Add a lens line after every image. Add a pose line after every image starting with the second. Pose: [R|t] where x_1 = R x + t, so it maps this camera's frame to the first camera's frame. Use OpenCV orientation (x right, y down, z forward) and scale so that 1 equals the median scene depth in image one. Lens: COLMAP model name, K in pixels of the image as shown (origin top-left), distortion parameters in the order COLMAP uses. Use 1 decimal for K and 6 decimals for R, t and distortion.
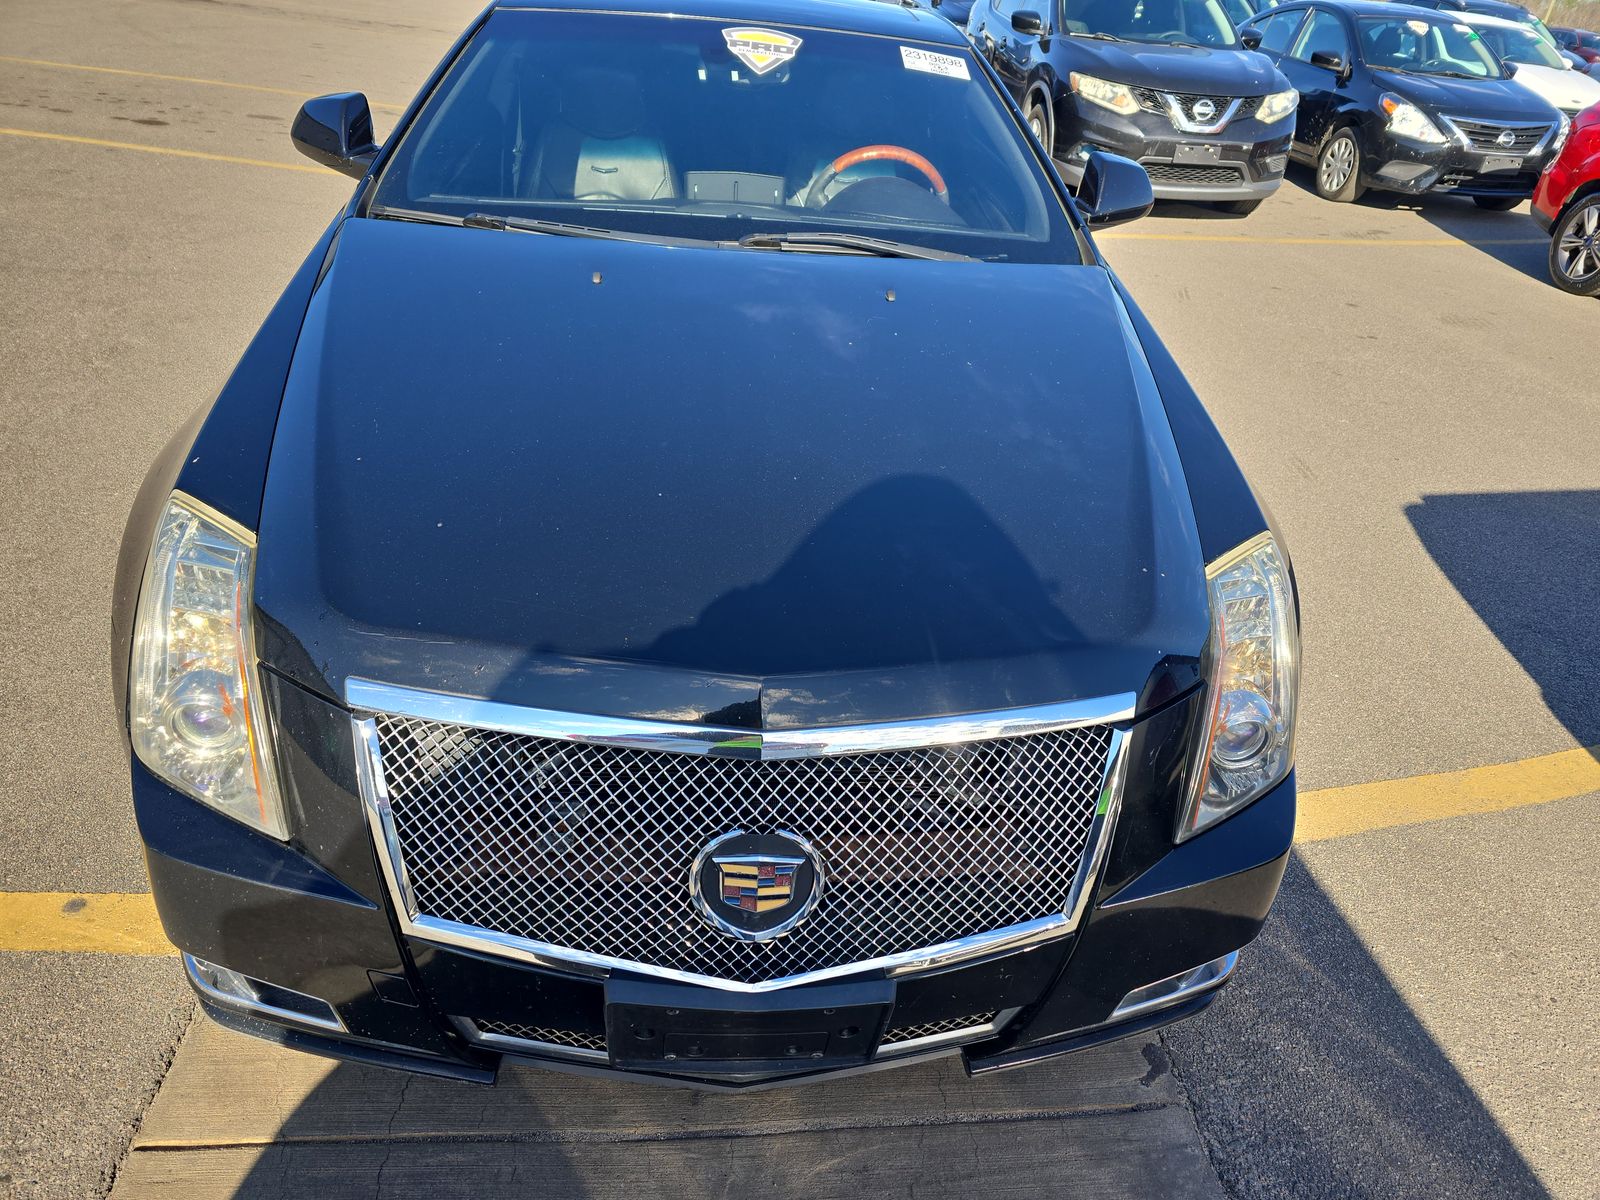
lens RADIAL K [[1080.2, 0, 813.6], [0, 1080.2, 604.8], [0, 0, 1]] dist [0.031702, -0.028144]
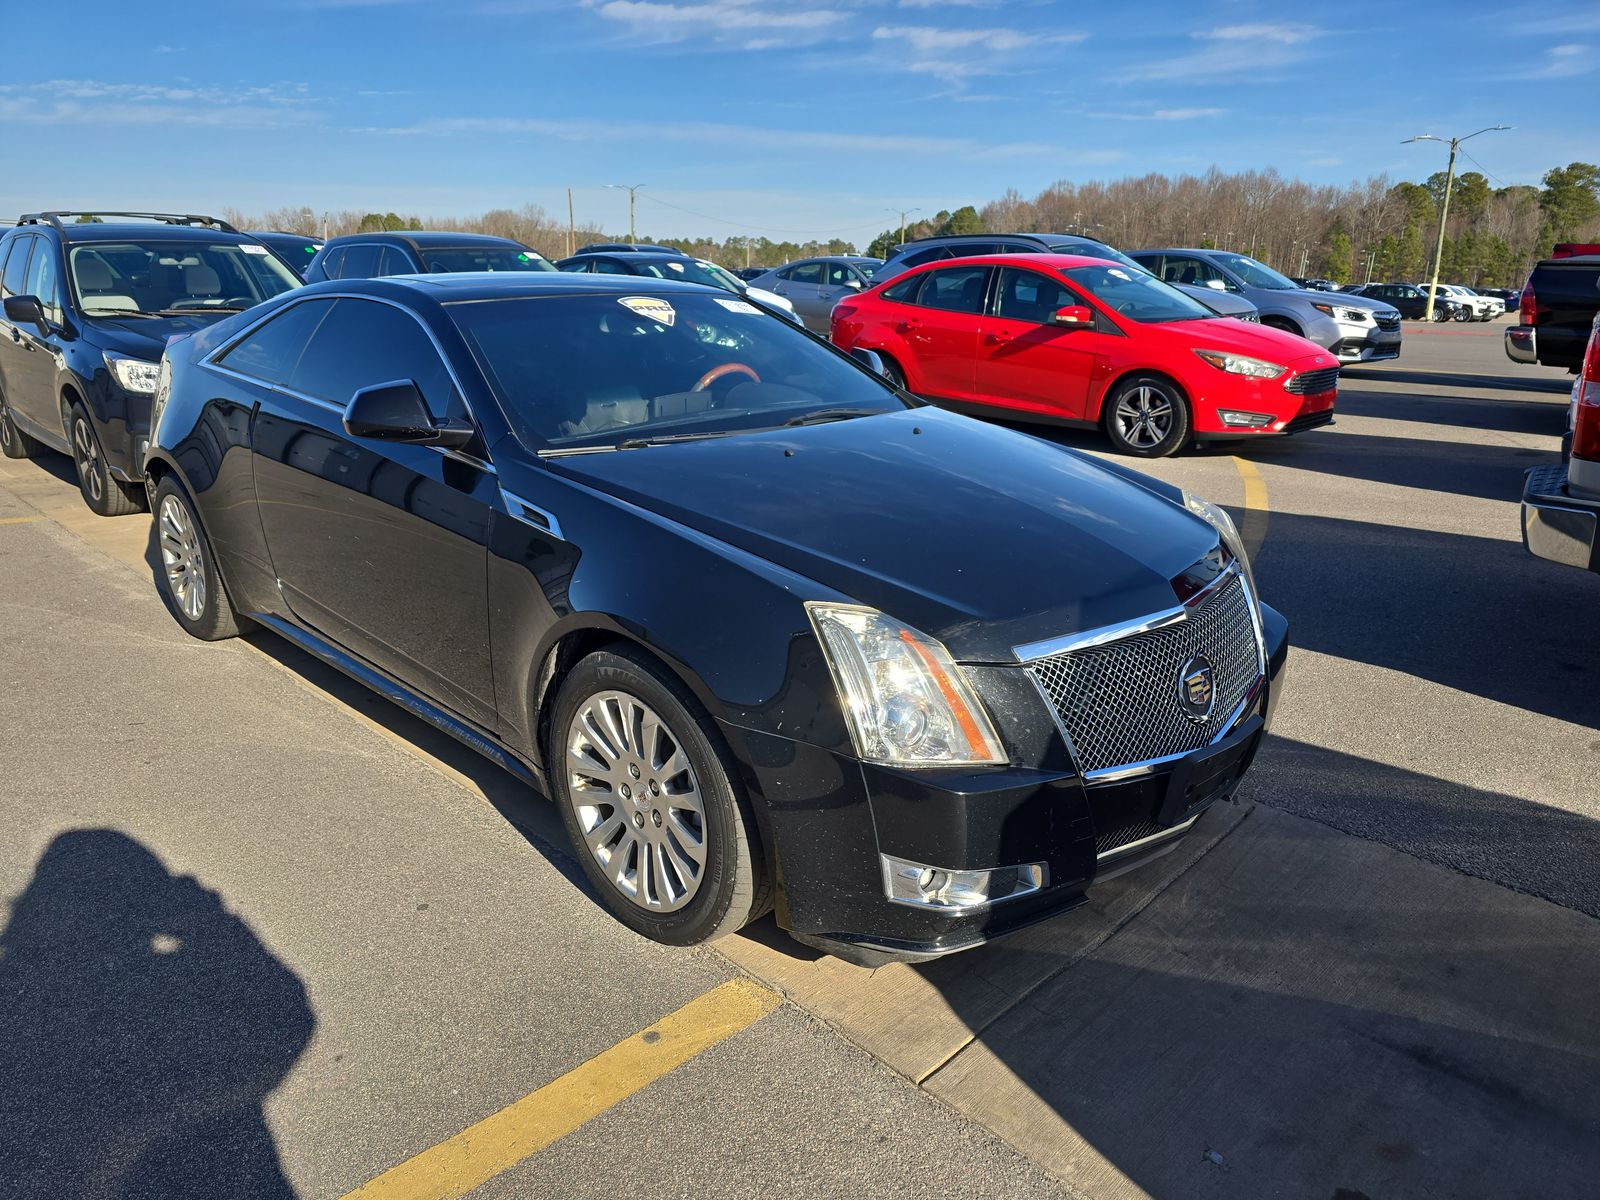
lens RADIAL K [[1080.2, 0, 813.6], [0, 1080.2, 604.8], [0, 0, 1]] dist [0.031702, -0.028144]
pose [[0.760188, -0.270809, 0.590573, -1.229897], [0.380289, 0.922474, -0.066506, -0.003090], [-0.526778, 0.275145, 0.804239, -0.149925]]
